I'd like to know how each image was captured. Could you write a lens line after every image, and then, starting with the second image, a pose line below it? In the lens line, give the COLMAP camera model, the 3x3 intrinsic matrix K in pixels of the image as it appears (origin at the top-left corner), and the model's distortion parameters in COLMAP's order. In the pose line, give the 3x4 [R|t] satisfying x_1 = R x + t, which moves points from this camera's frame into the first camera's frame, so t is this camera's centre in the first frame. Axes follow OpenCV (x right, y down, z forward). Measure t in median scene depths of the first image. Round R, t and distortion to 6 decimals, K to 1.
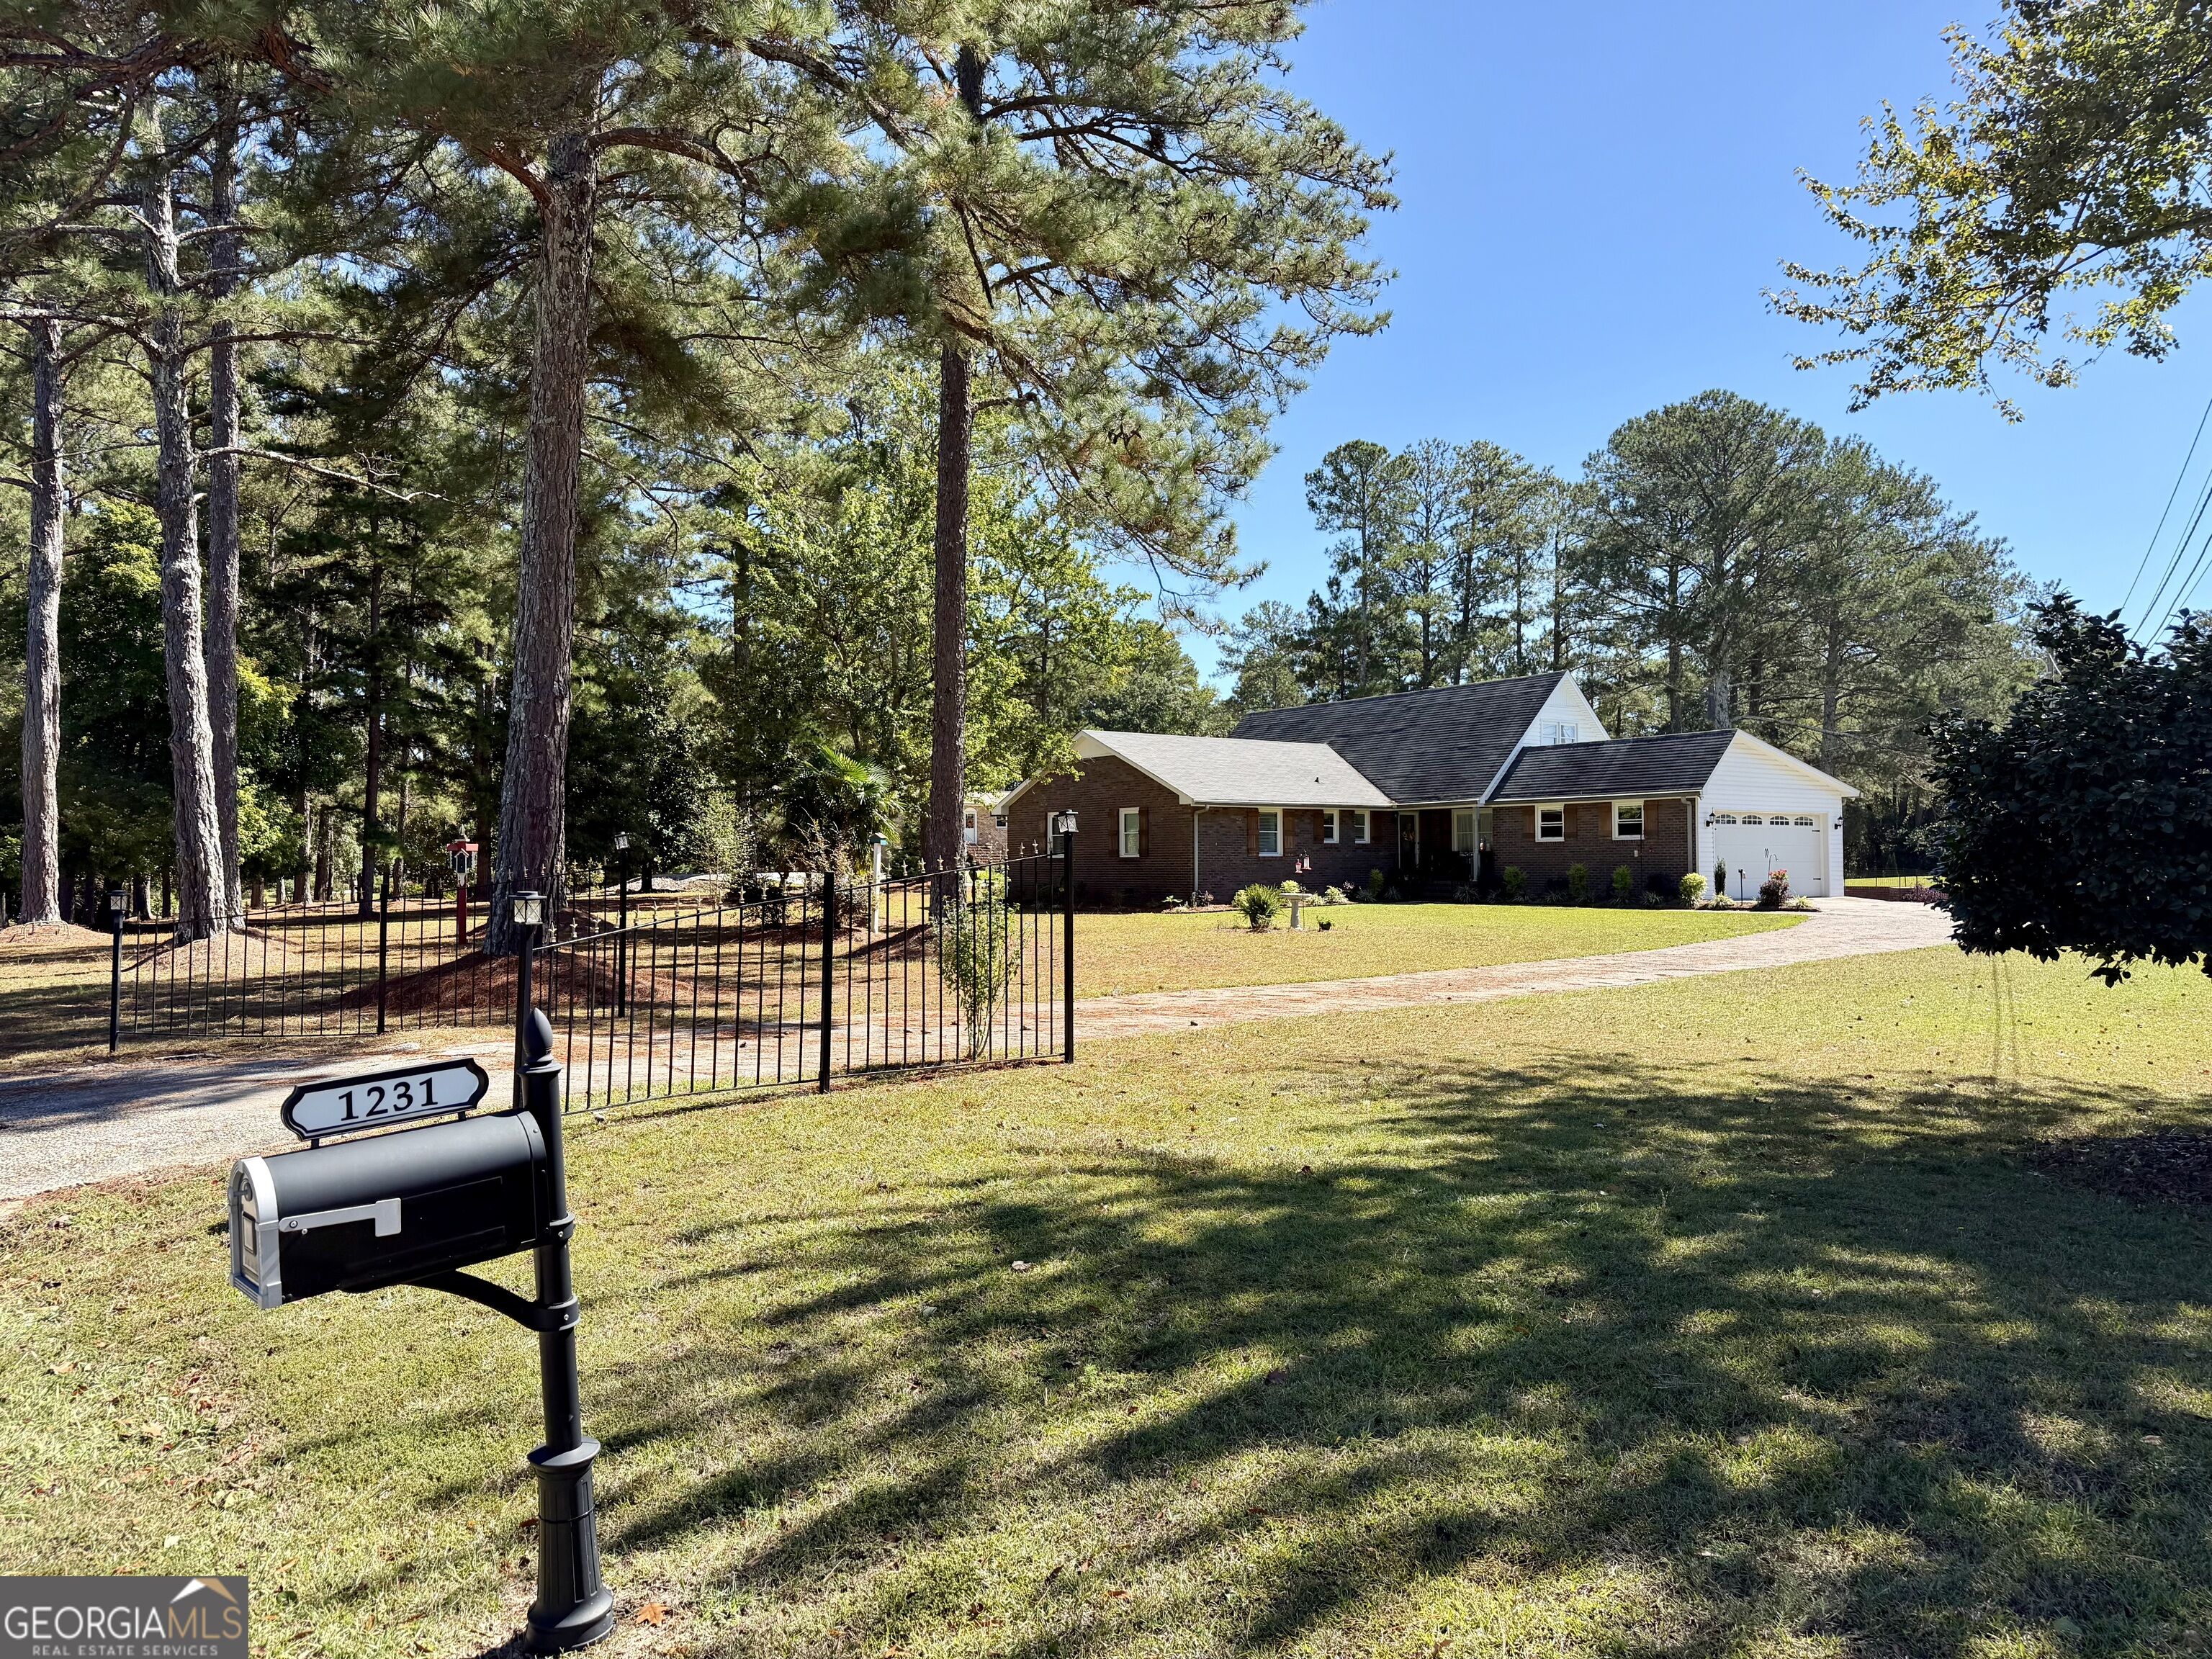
lens RADIAL K [[1536.7, 0, 1106.0], [0, 1536.7, 829.5], [0, 0, 1]] dist [0.117625, -0.182933]
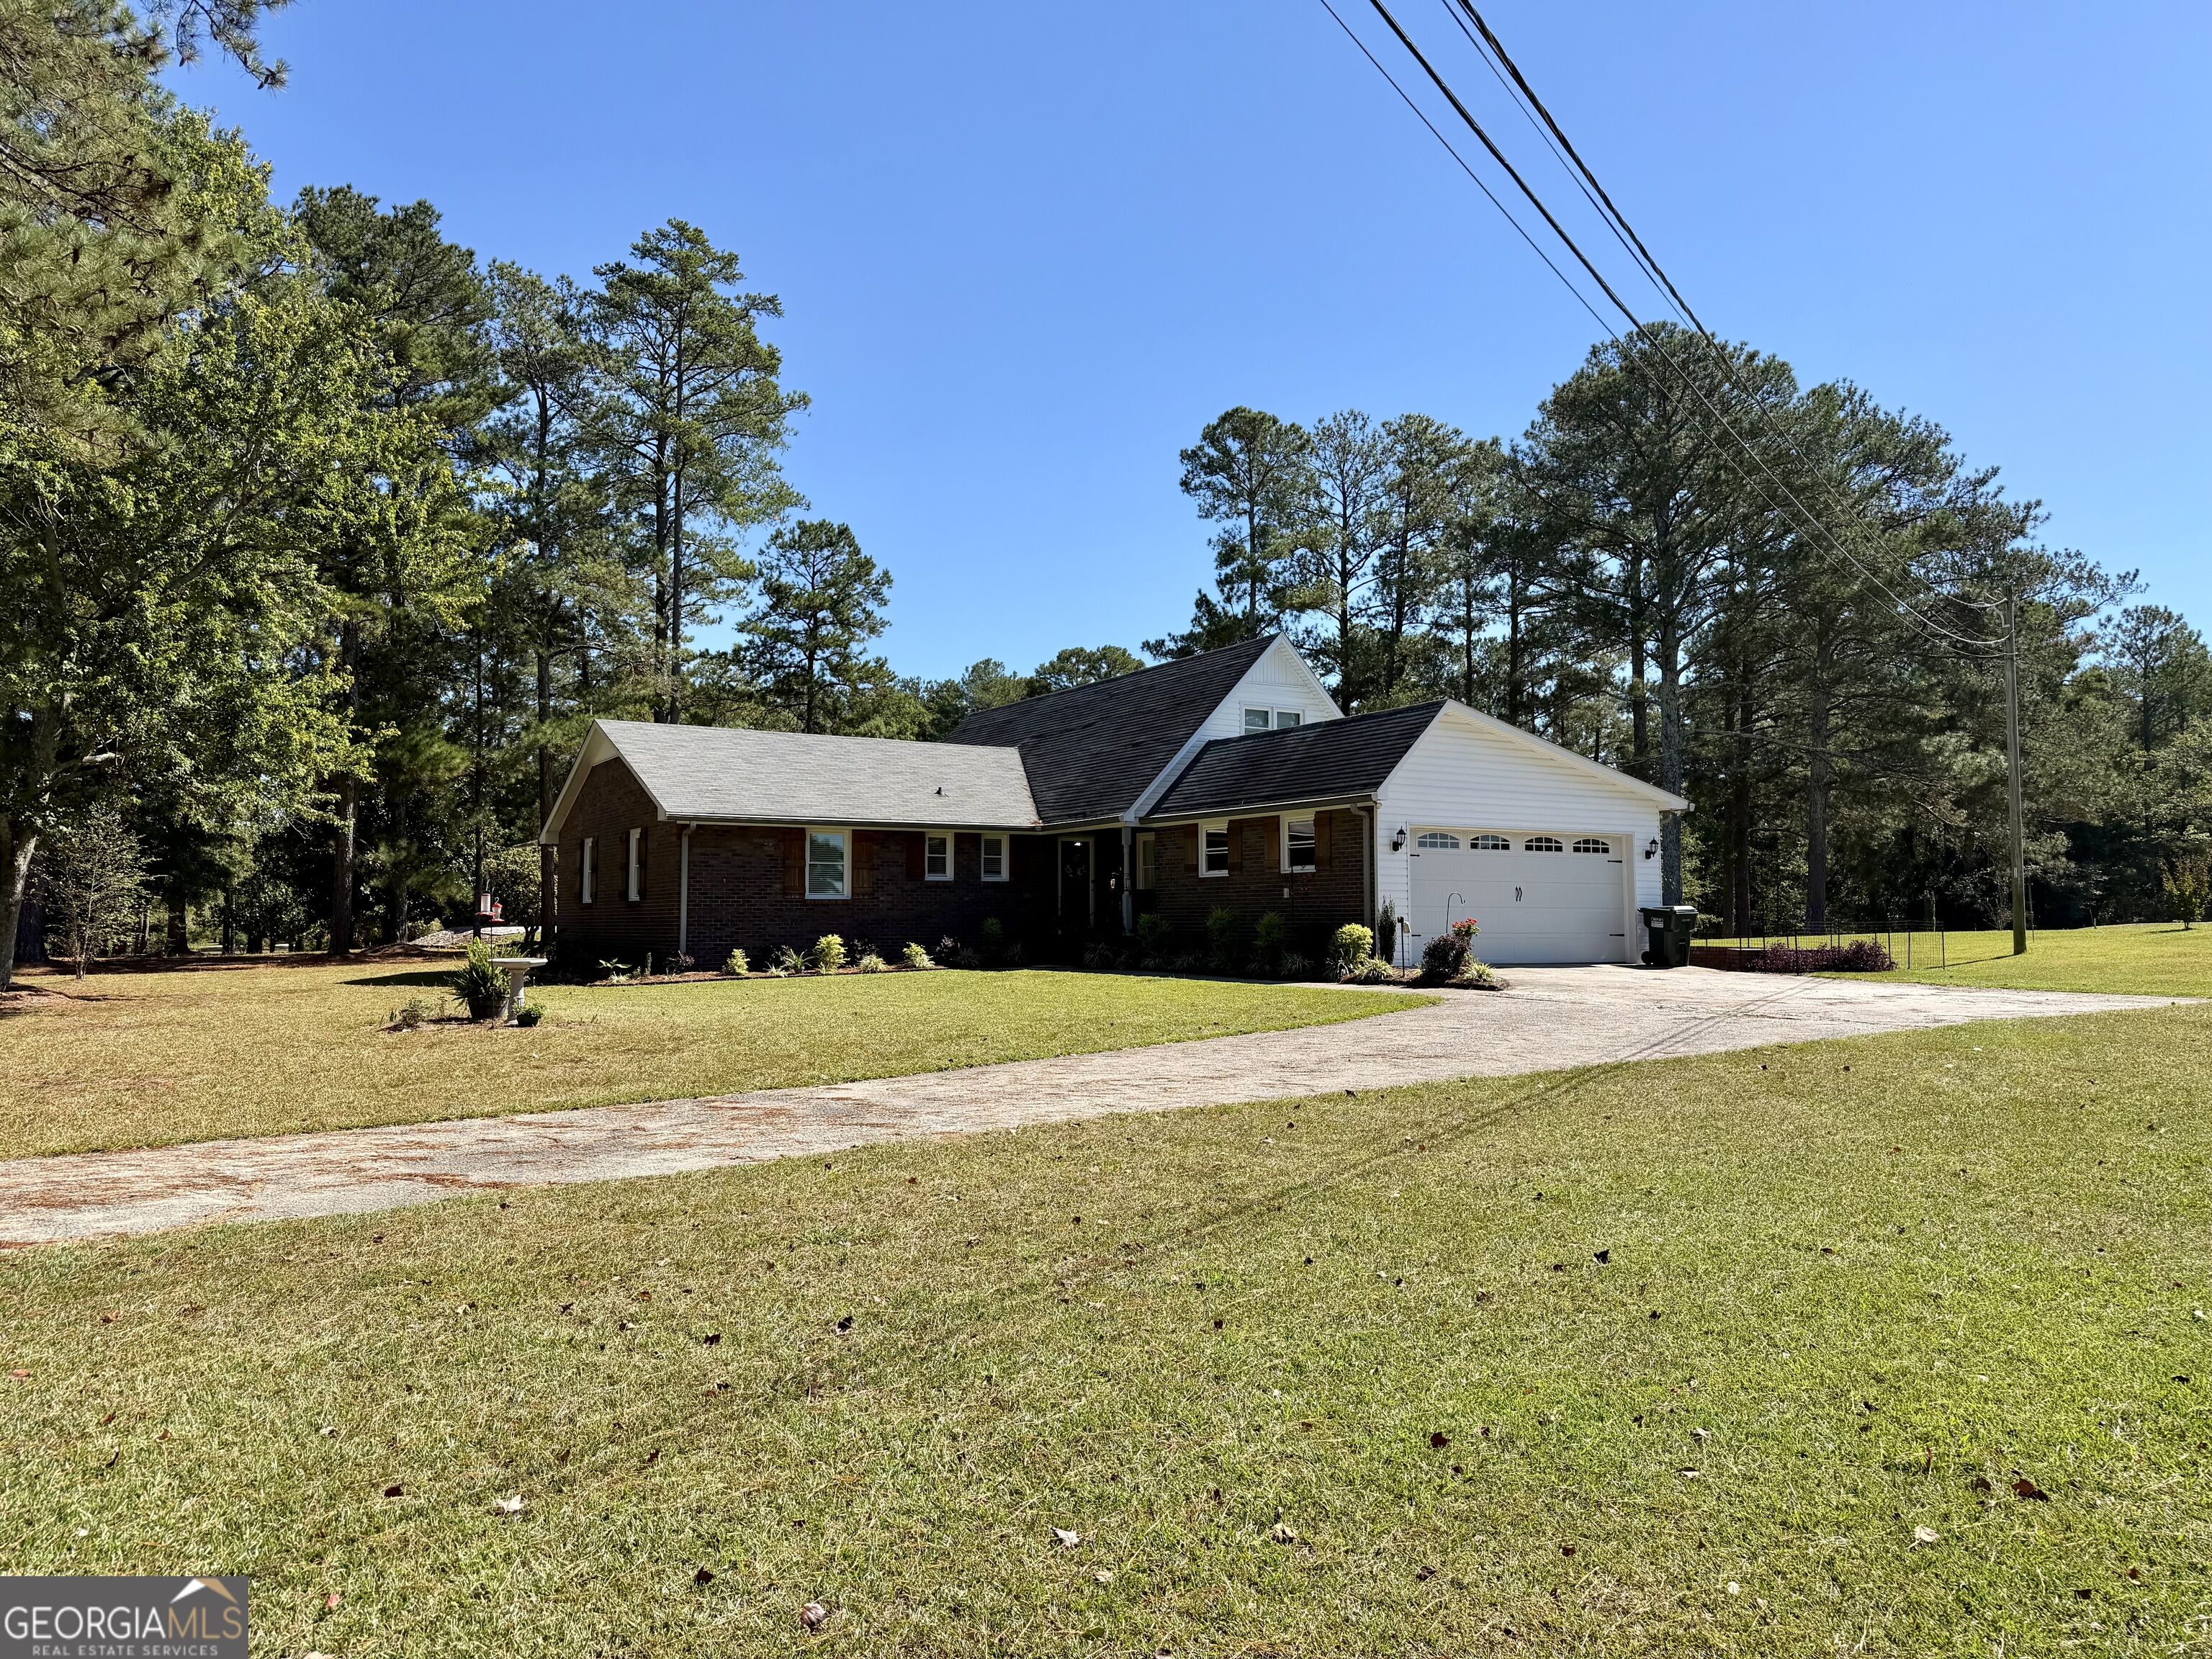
lens RADIAL K [[1536.7, 0, 1106.0], [0, 1536.7, 829.5], [0, 0, 1]] dist [0.117625, -0.182933]
pose [[0.997232, -0.002018, -0.074325, 0.278621], [-0.000776, 0.999294, -0.037550, 0.011821], [0.074348, 0.037503, 0.996527, 0.321481]]
